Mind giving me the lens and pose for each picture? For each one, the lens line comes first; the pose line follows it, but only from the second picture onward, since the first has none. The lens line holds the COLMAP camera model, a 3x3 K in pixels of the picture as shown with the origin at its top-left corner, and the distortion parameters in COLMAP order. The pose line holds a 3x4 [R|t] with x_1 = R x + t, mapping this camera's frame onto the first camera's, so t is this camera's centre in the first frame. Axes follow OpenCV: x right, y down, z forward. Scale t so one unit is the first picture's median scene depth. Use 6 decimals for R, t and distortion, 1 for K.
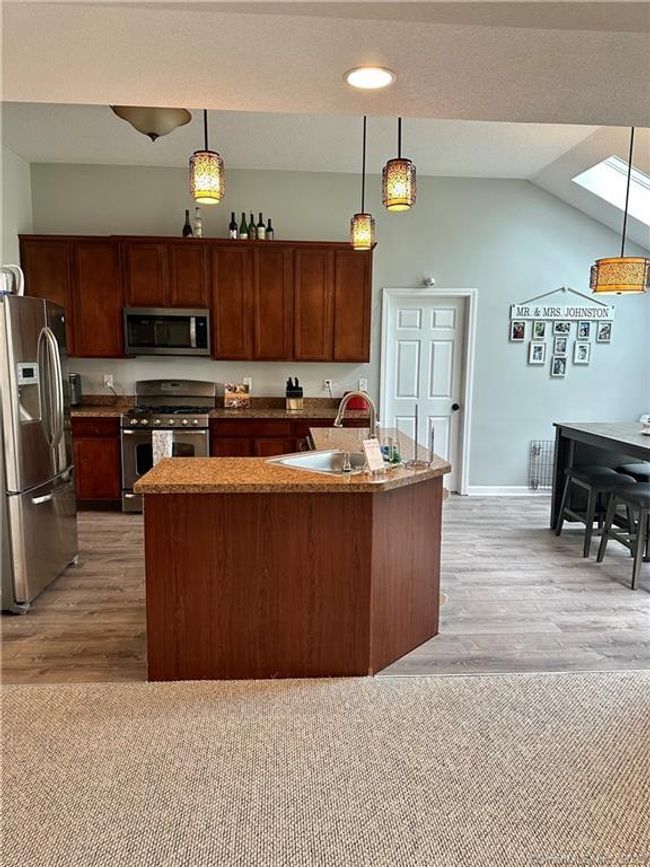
lens RADIAL K [[609.8, 0, 324.6], [0, 609.8, 439.0], [0, 0, 1]] dist [0.134439, -0.215852]
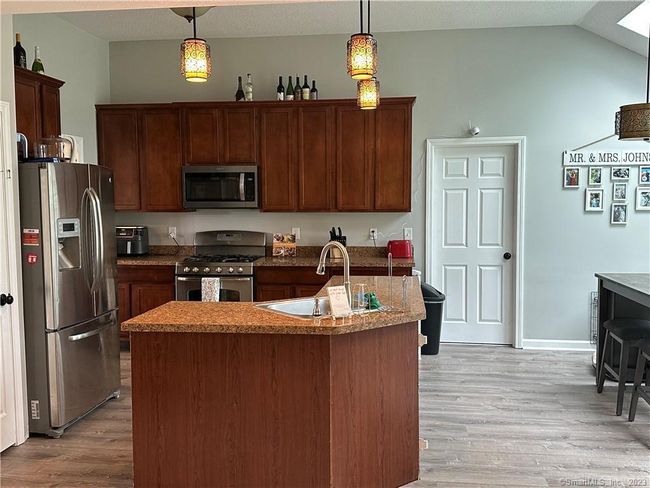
lens RADIAL K [[632.9, 0, 325.0], [0, 632.9, 244.0], [0, 0, 1]] dist [0.191357, -0.383210]
pose [[0.980908, -0.002949, -0.194452, 0.149479], [-0.010654, 0.997569, -0.068872, 0.002083], [0.194183, 0.069629, 0.978491, -0.059599]]
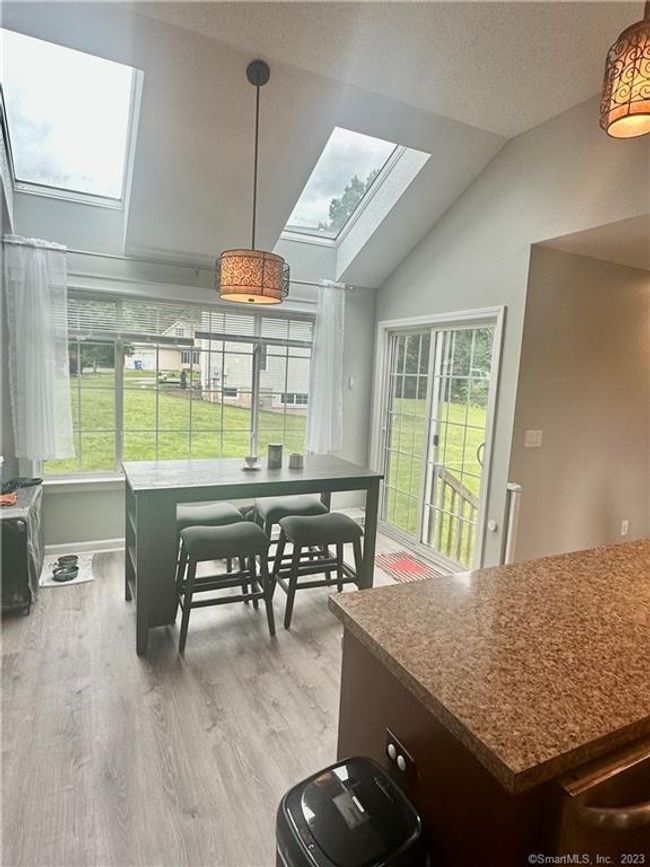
lens RADIAL K [[493.7, 0, 325.8], [0, 493.7, 436.2], [0, 0, 1]] dist [-0.005690, -0.002832]
pose [[-0.376790, -0.147109, 0.914543, -0.114630], [0.082170, 0.978108, 0.191187, -0.141473], [-0.922647, 0.147186, -0.356454, 0.956513]]
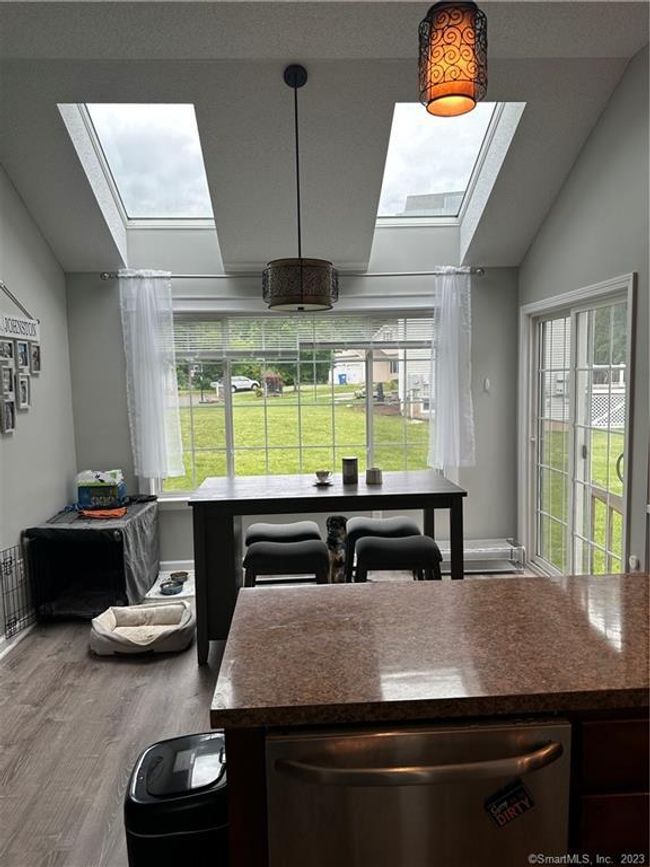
lens RADIAL K [[609.8, 0, 324.6], [0, 609.8, 439.0], [0, 0, 1]] dist [0.134439, -0.215852]
pose [[0.014707, -0.110815, 0.993732, -0.223183], [0.167206, 0.980118, 0.106822, -0.121423], [-0.985812, 0.164587, 0.032943, 0.804914]]
